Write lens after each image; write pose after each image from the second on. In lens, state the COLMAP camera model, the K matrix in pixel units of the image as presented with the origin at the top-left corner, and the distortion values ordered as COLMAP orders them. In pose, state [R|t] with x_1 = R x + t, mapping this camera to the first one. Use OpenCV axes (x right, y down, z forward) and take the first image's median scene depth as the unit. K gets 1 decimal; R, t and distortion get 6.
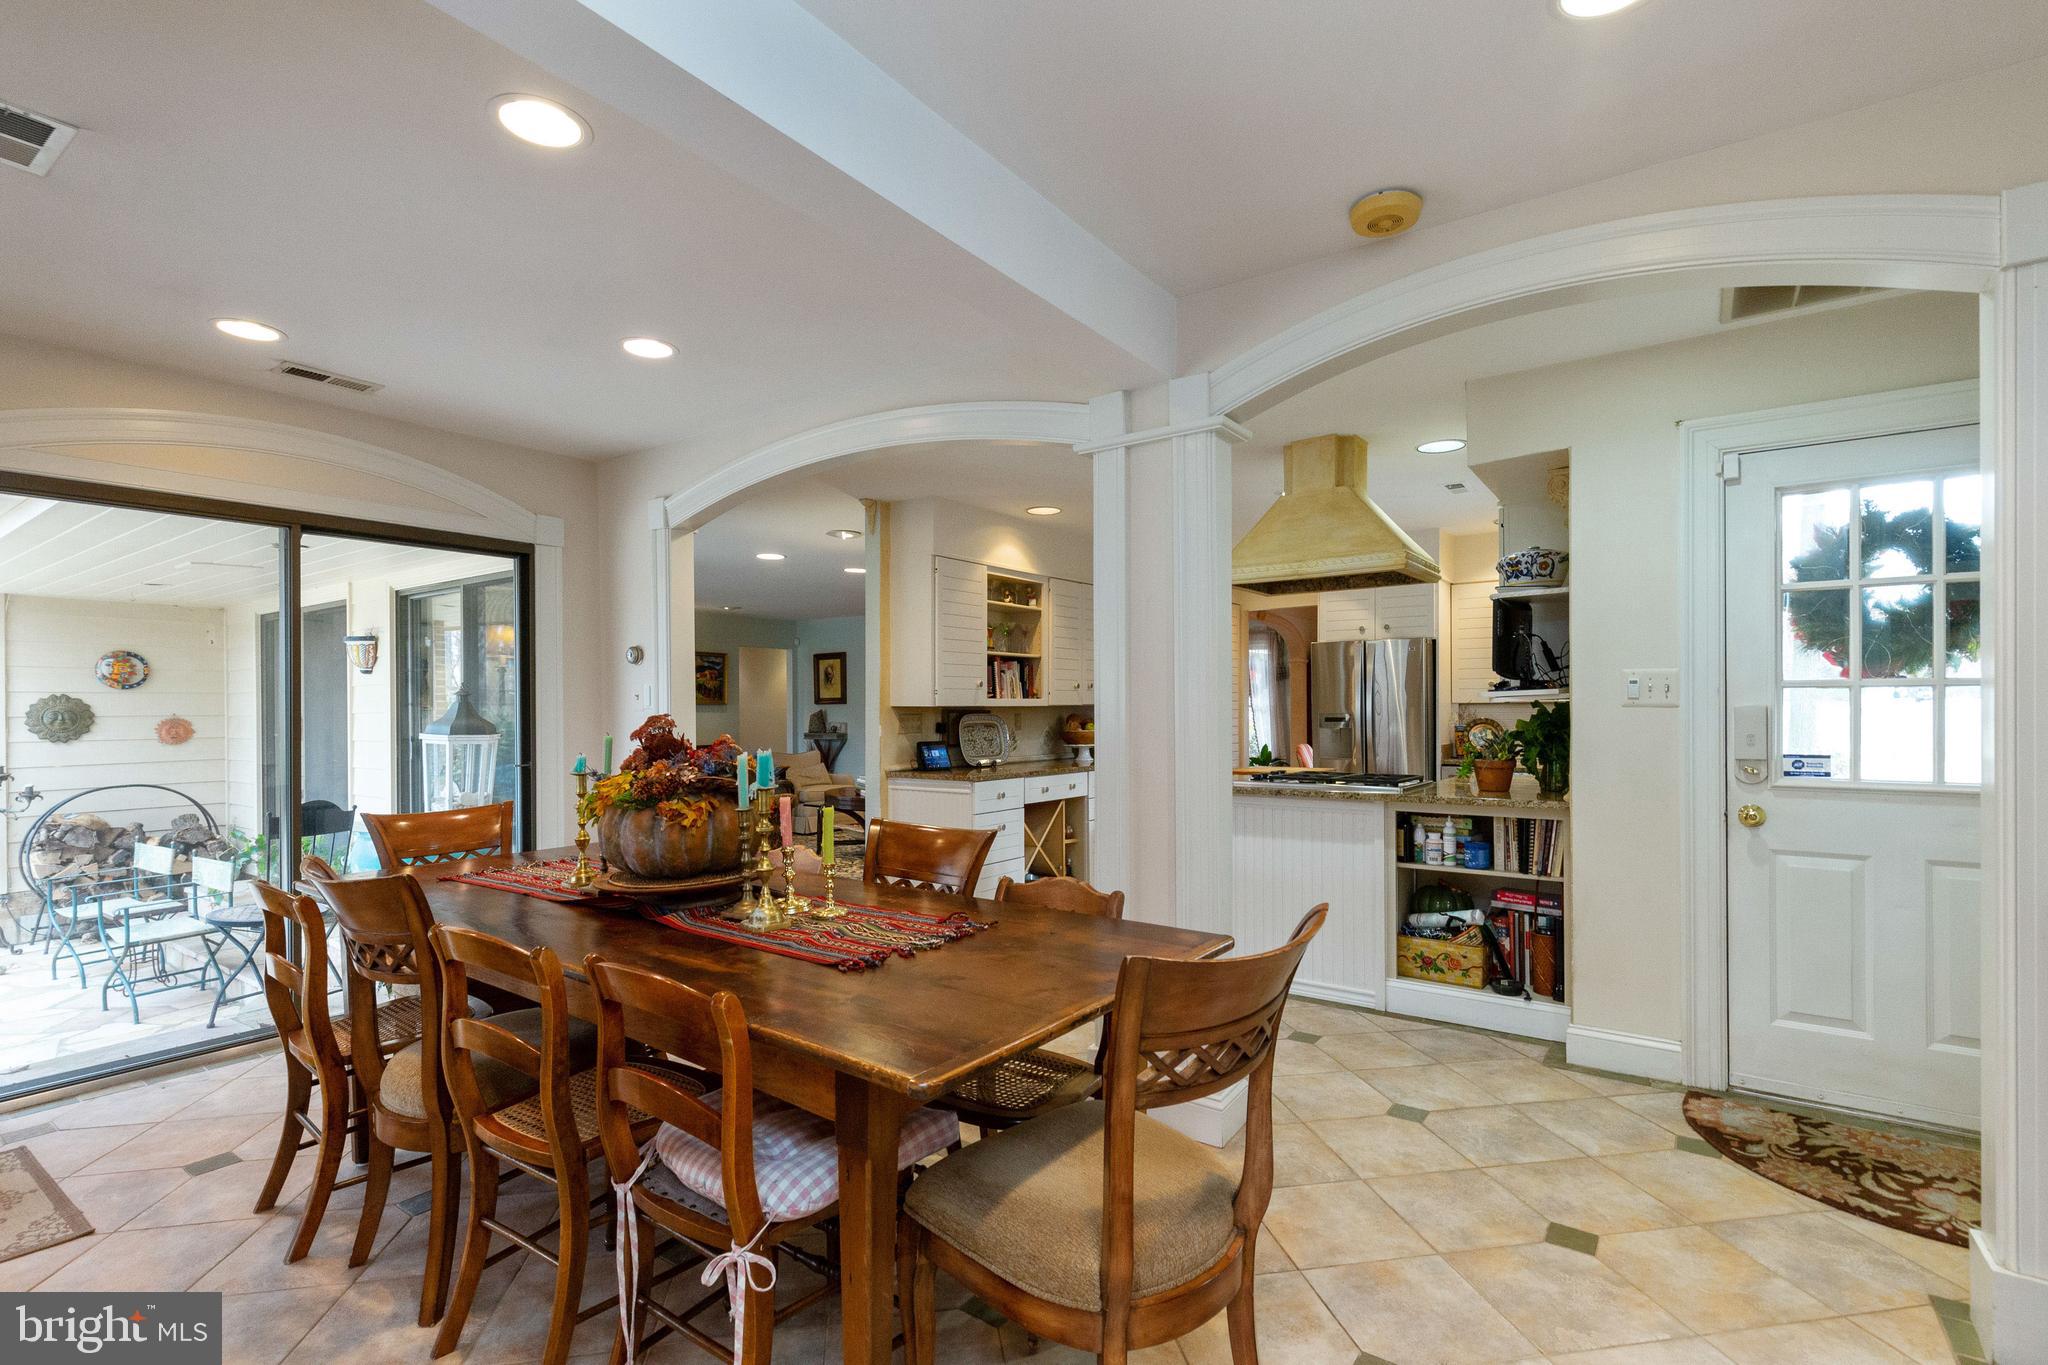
lens RADIAL K [[936.0, 0, 1019.8], [0, 936.0, 717.6], [0, 0, 1]] dist [0.003774, 0.000204]
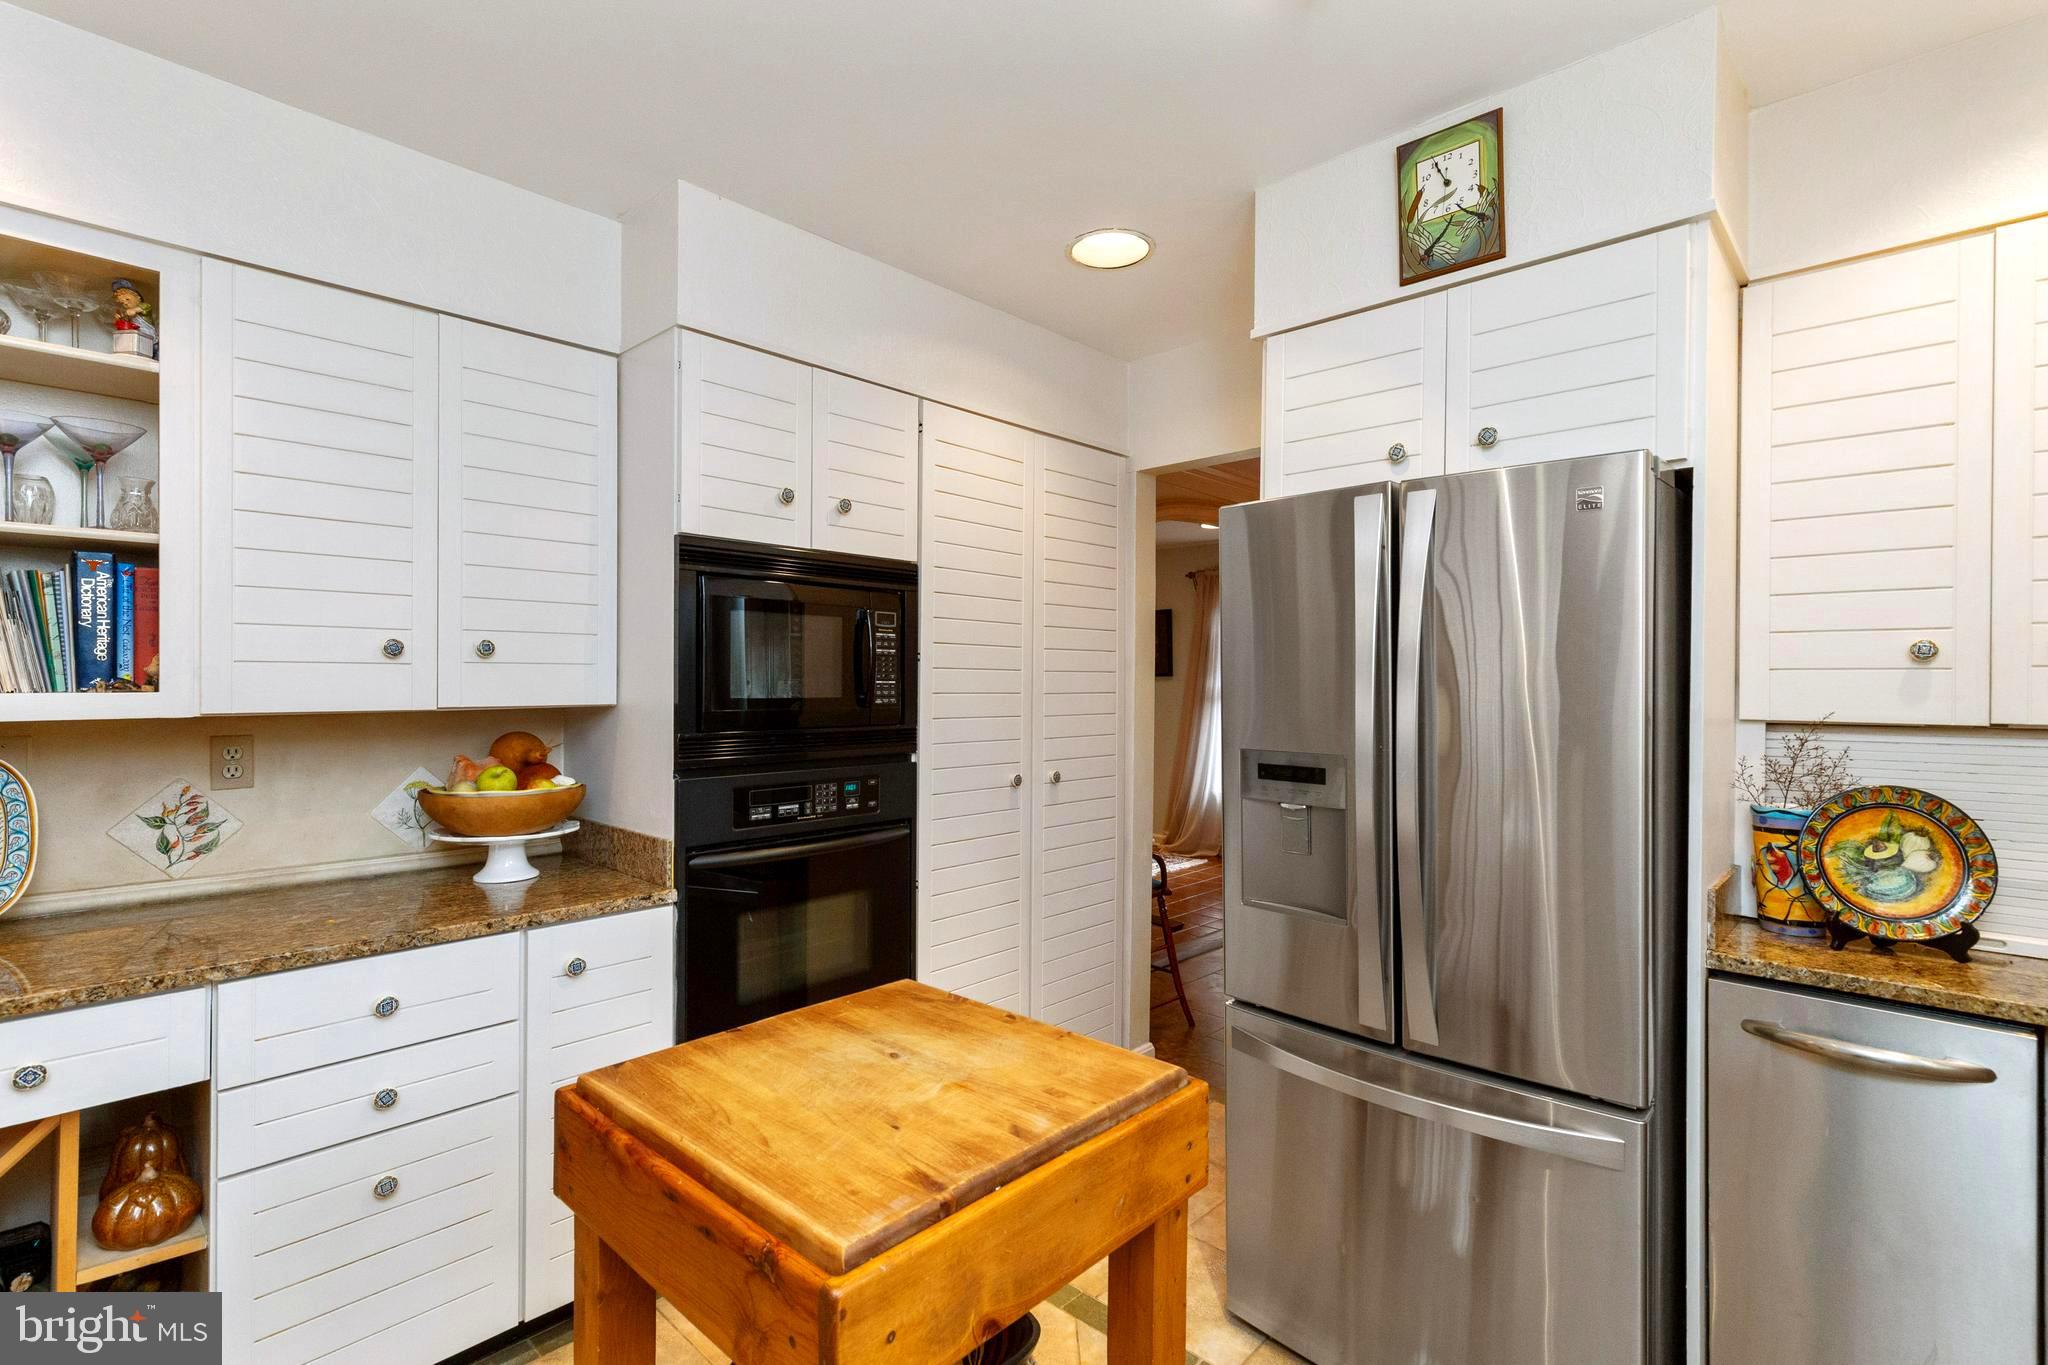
lens RADIAL K [[946.3, 0, 1024.0], [0, 946.3, 682.5], [0, 0, 1]] dist [0.002631, 0.000682]
pose [[0.993024, 0.010456, -0.117444, 0.316920], [-0.011151, 0.999924, -0.005262, -0.025167], [0.117380, 0.006535, 0.993066, 0.775446]]
